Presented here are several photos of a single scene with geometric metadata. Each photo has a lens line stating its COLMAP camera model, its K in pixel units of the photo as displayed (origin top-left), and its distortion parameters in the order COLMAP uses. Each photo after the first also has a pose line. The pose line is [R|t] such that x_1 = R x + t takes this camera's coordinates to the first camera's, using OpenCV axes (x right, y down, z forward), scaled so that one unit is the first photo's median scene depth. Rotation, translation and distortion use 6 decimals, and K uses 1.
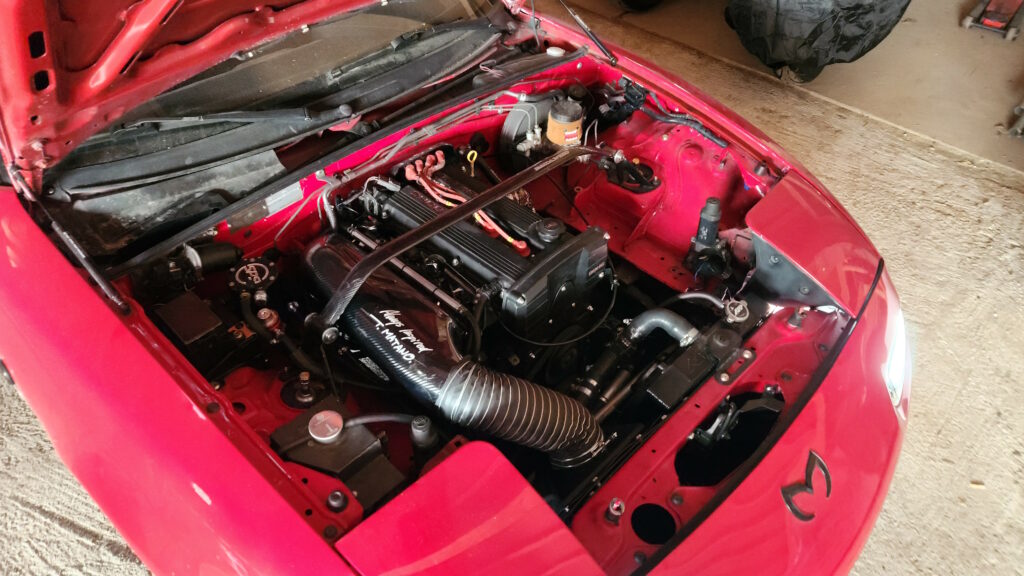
lens RADIAL K [[708.6, 0, 508.4], [0, 708.6, 292.5], [0, 0, 1]] dist [0.035114, -0.001847]
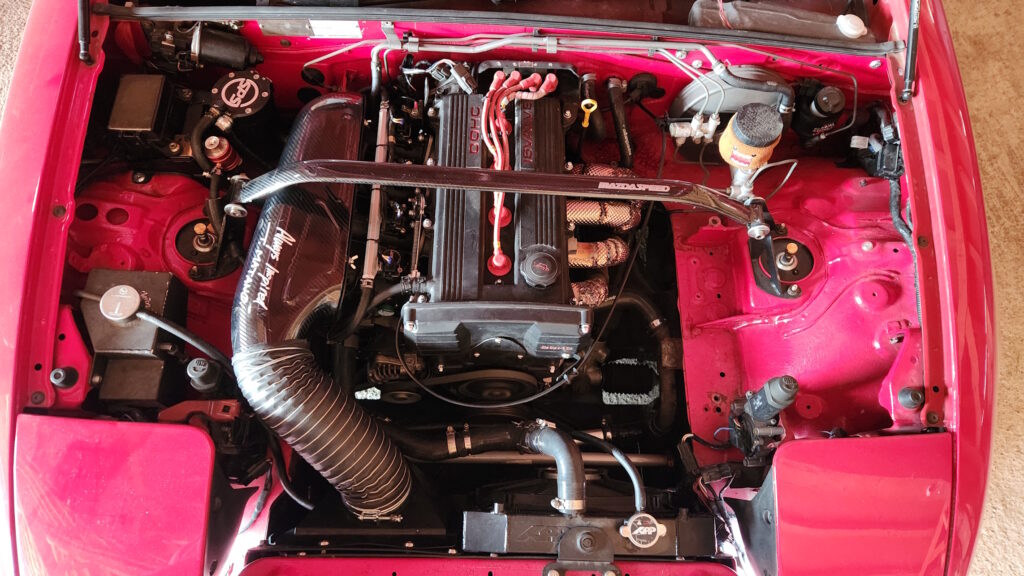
lens RADIAL K [[708.6, 0, 508.4], [0, 708.6, 292.5], [0, 0, 1]] dist [0.035114, -0.001847]
pose [[0.687026, 0.669559, -0.282286, 0.273580], [-0.528810, 0.727153, 0.437732, -0.394308], [0.498352, -0.151458, 0.853643, 0.360361]]
